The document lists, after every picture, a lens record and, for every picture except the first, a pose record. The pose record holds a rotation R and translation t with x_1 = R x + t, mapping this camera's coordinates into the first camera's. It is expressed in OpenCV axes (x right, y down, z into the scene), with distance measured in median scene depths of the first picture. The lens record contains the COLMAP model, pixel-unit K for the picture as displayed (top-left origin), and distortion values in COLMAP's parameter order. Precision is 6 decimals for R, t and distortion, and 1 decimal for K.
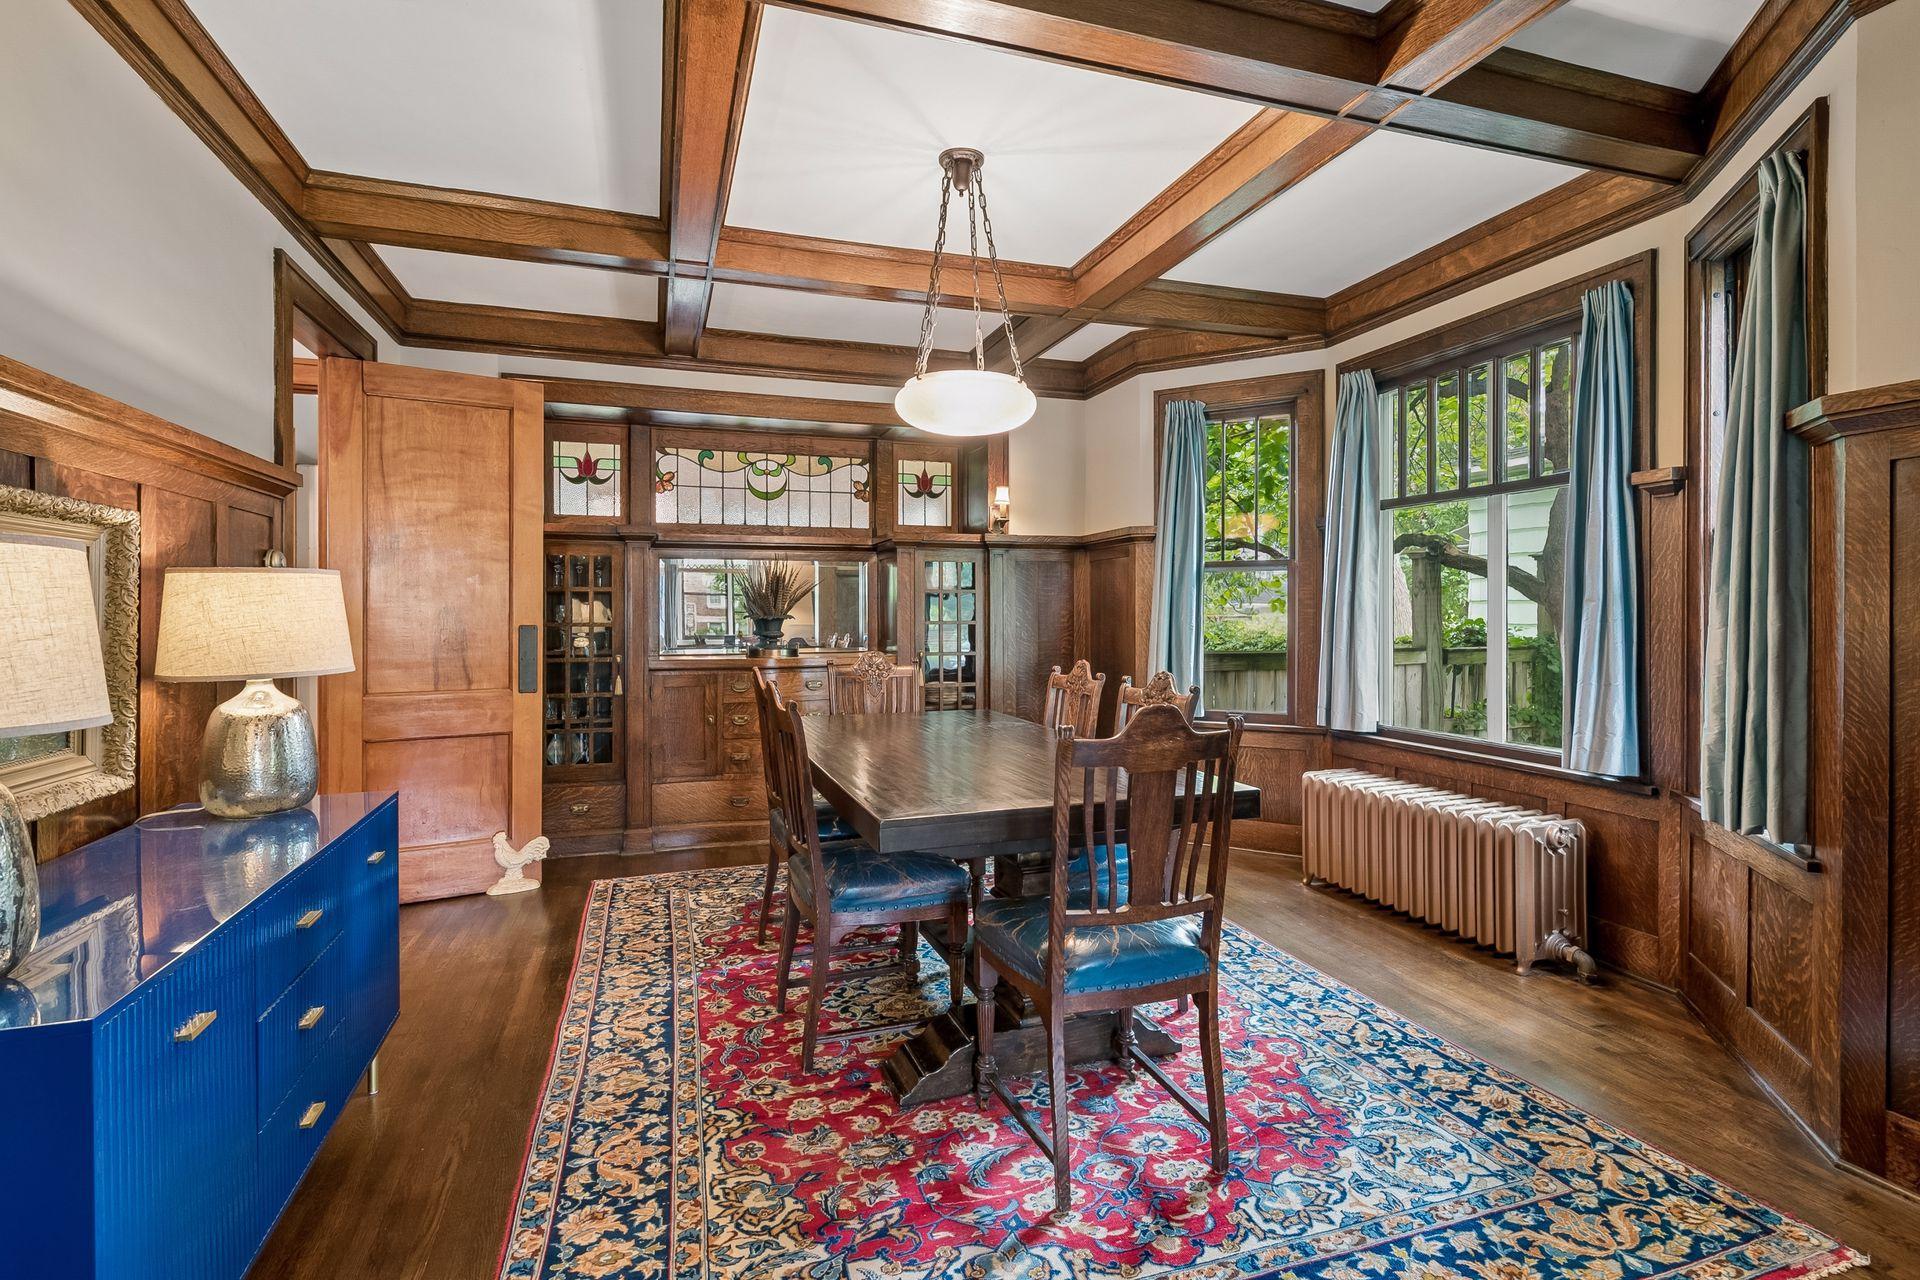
lens RADIAL K [[926.9, 0, 961.9], [0, 926.9, 624.9], [0, 0, 1]] dist [0.004998, -0.000196]
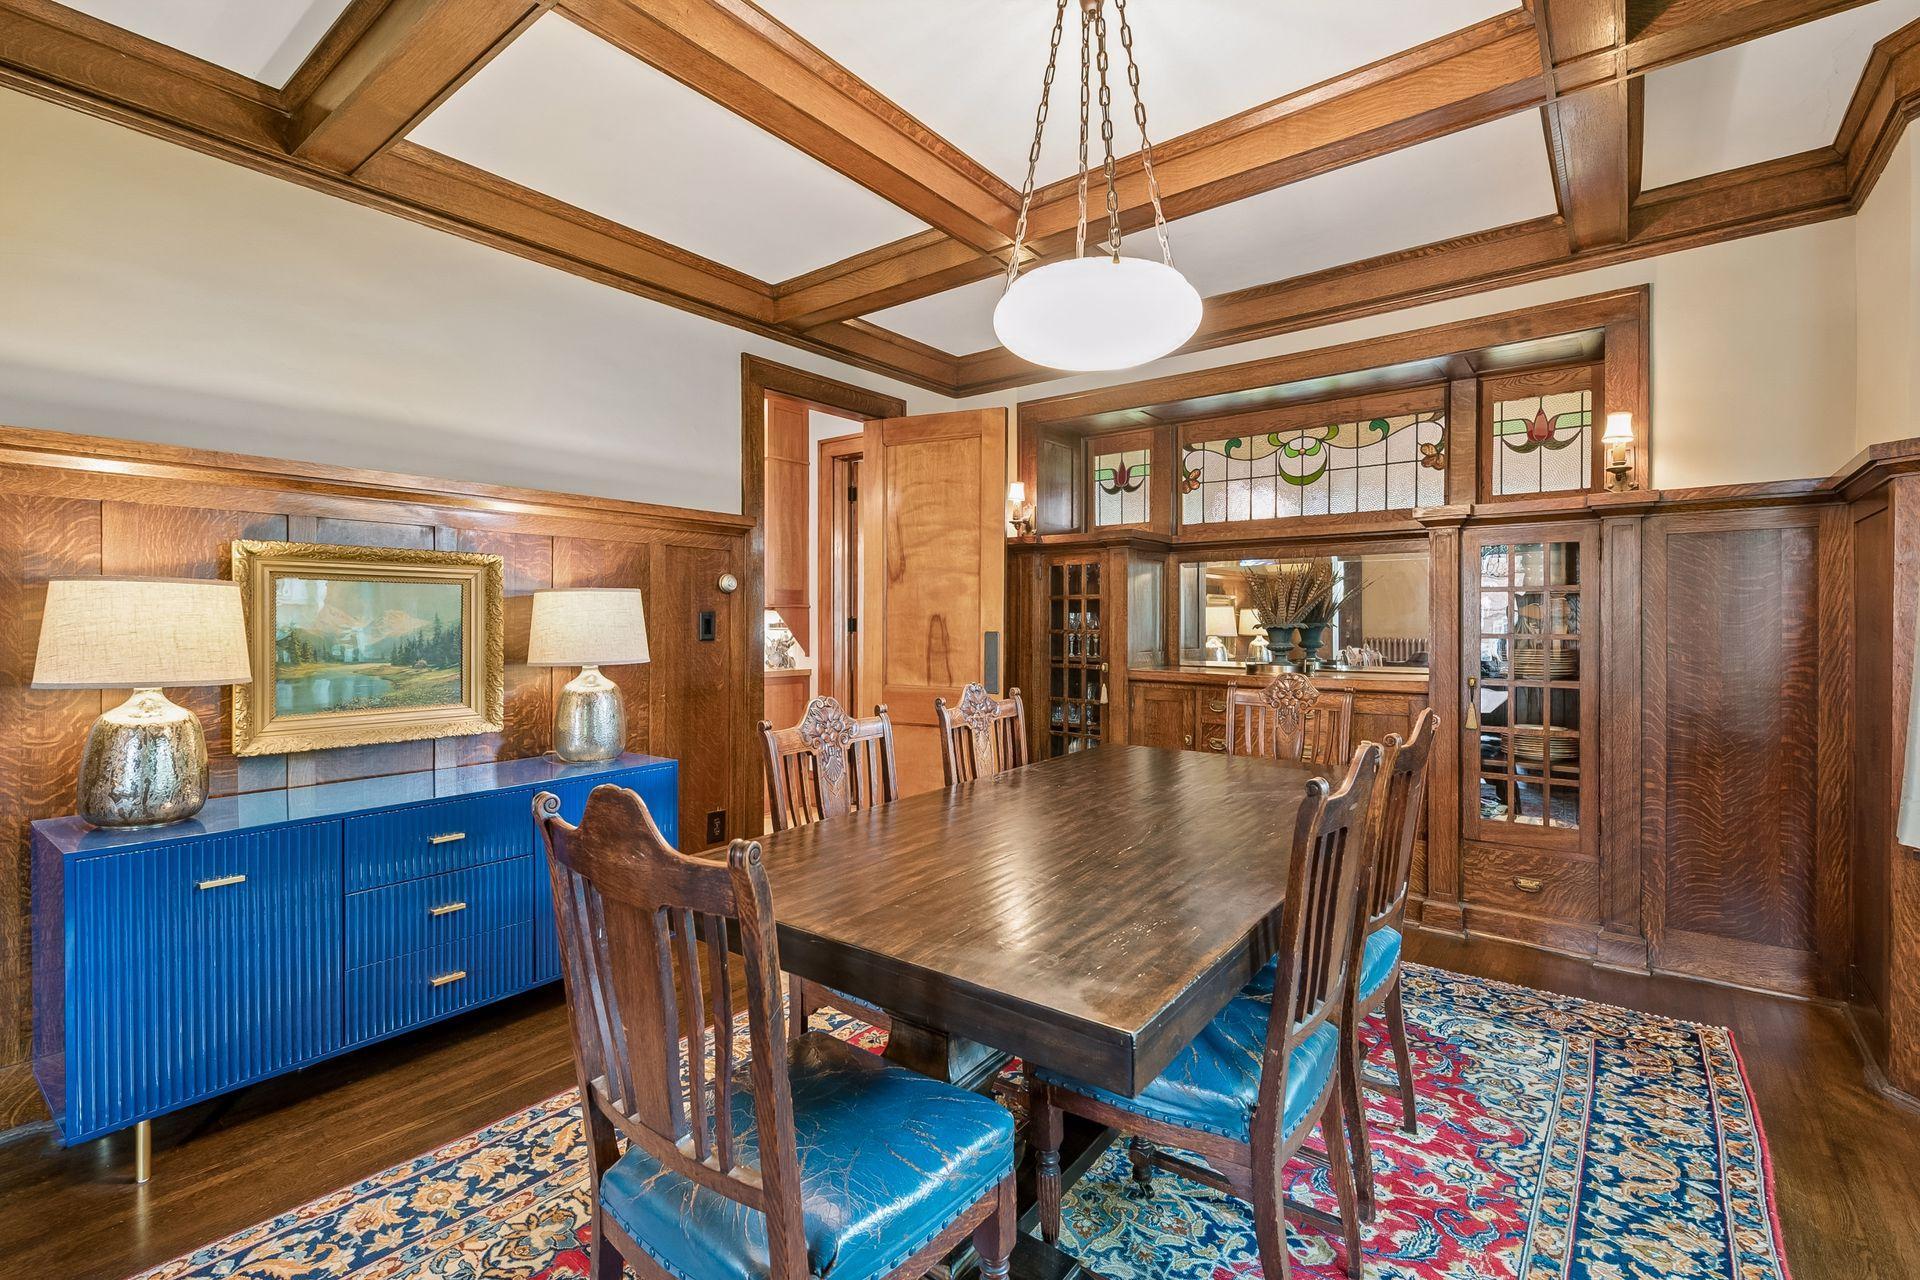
lens RADIAL K [[862.3, 0, 954.0], [0, 862.3, 630.1], [0, 0, 1]] dist [0.005263, -0.000314]
pose [[0.537938, 0.011694, -0.842903, 0.307293], [-0.012796, 0.999902, 0.005706, -0.005667], [0.842887, 0.007716, 0.538035, 0.357196]]
